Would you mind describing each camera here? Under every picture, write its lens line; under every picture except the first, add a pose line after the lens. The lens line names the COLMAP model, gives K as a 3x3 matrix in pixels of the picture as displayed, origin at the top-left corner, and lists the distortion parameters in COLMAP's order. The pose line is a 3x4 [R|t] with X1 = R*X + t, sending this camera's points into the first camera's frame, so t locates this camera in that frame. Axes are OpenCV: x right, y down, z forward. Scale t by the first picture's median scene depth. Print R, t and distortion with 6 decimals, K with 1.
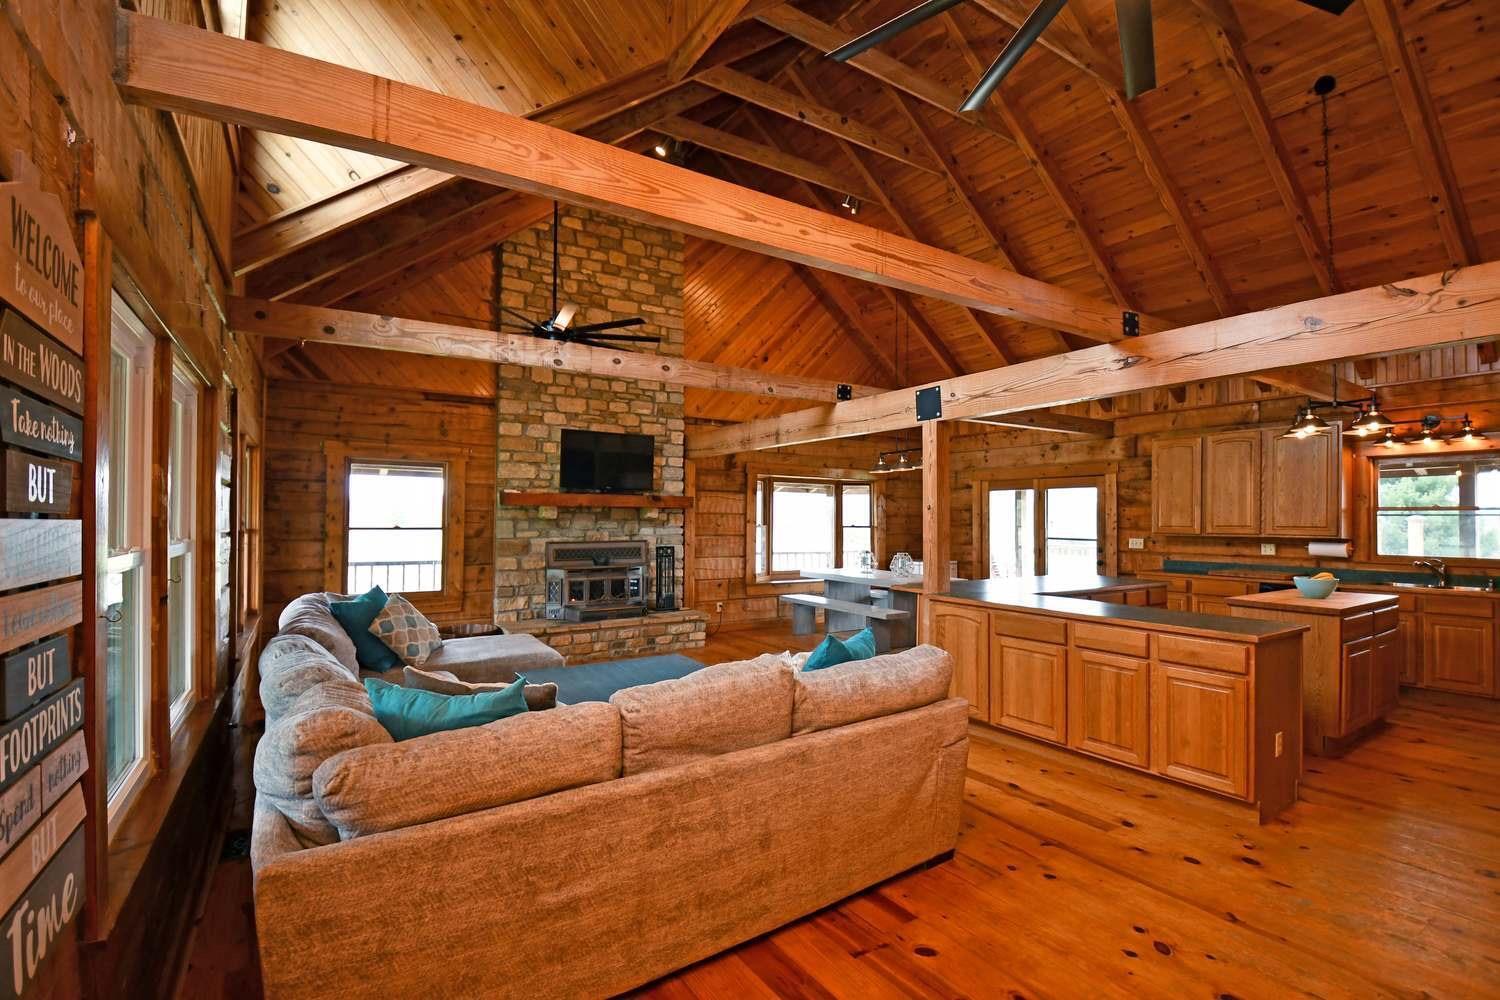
lens RADIAL K [[682.1, 0, 753.8], [0, 682.1, 510.2], [0, 0, 1]] dist [-0.022217, -0.002902]
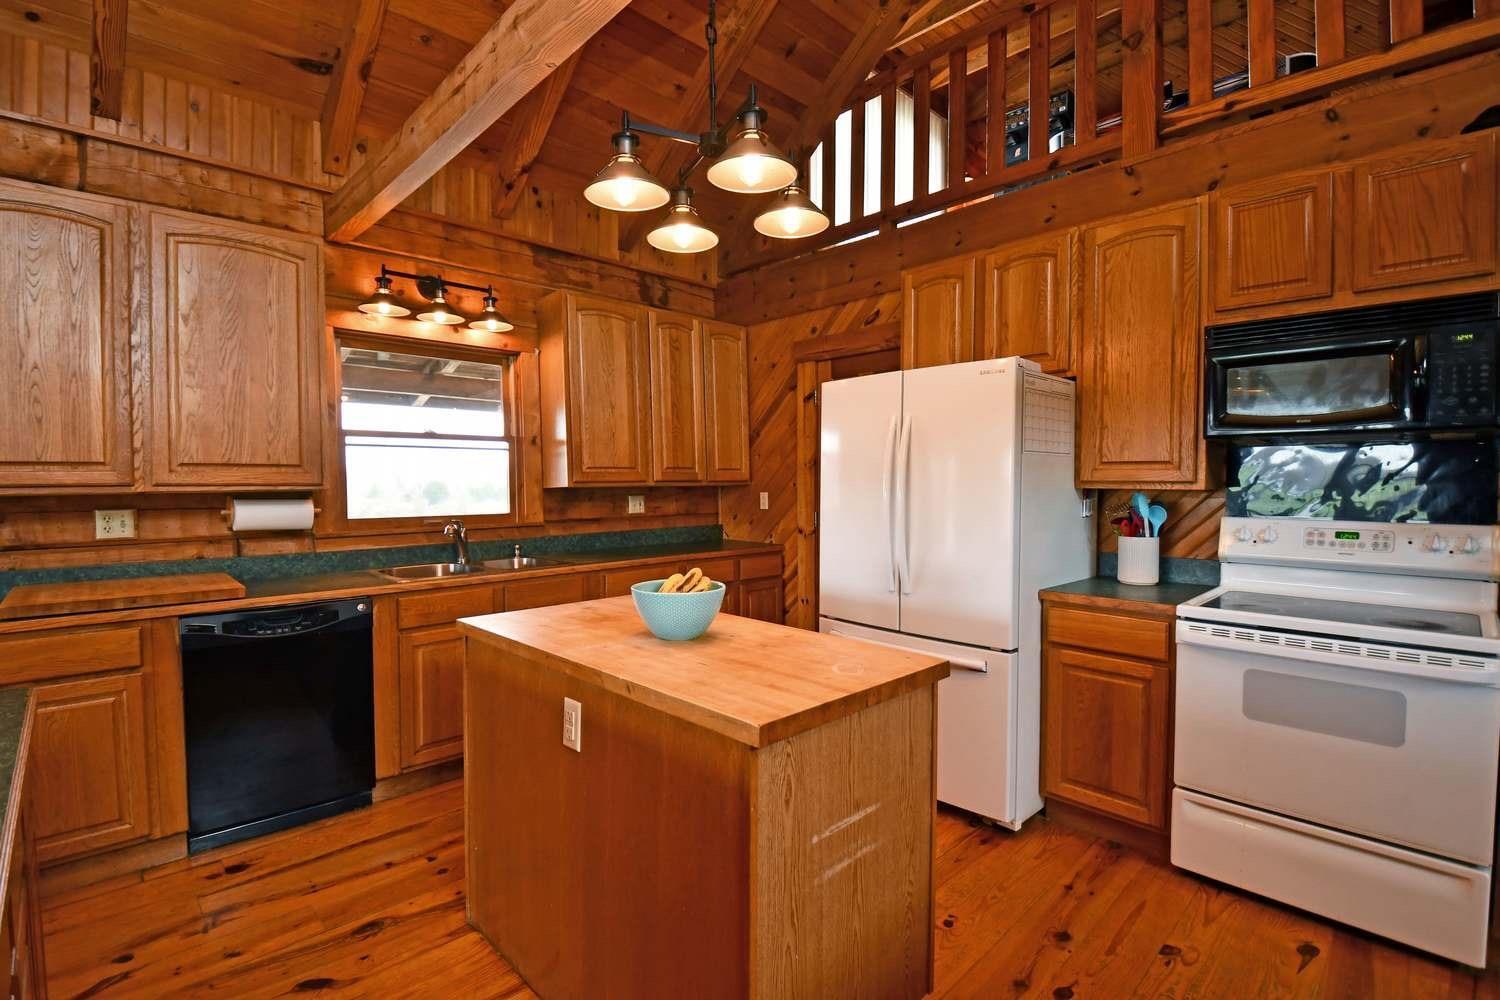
lens RADIAL K [[682.1, 0, 749.2], [0, 682.1, 500.7], [0, 0, 1]] dist [-0.022217, -0.002902]
pose [[-0.182775, -0.033964, 0.982568, 0.324568], [-0.010627, 0.999413, 0.032569, 0.028707], [-0.983097, -0.004489, -0.183029, 0.725163]]
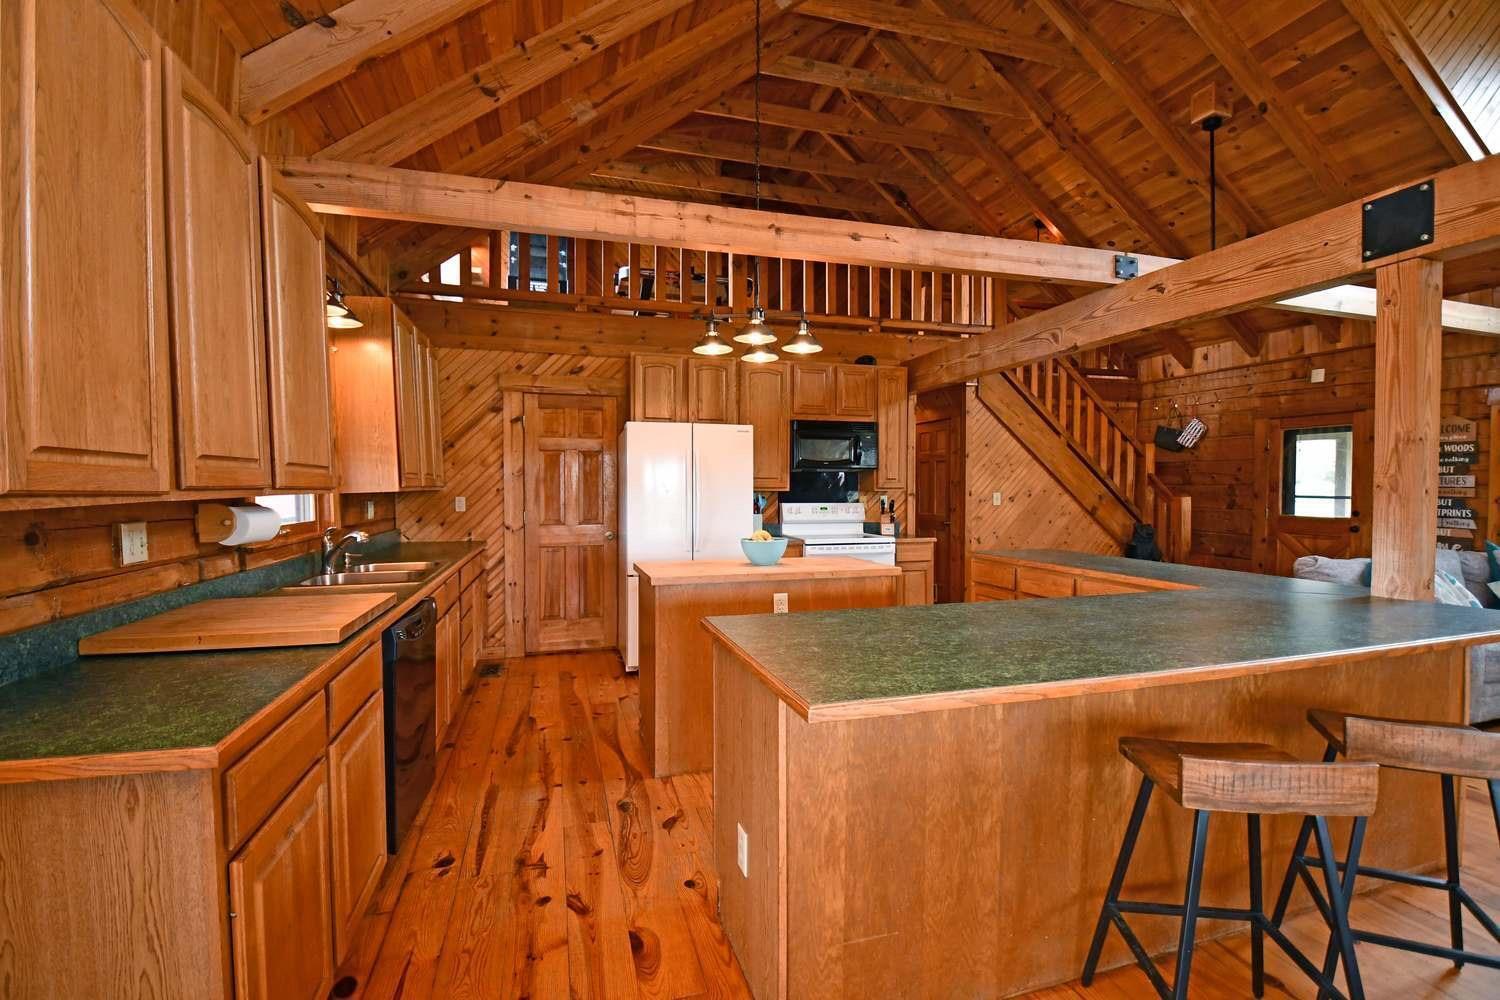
lens RADIAL K [[682.1, 0, 740.9], [0, 682.1, 504.6], [0, 0, 1]] dist [-0.022217, -0.002902]
pose [[-0.958201, -0.015312, 0.285686, 0.477753], [-0.009975, 0.999748, 0.020129, 0.033129], [-0.285922, 0.016438, -0.958112, 1.312765]]
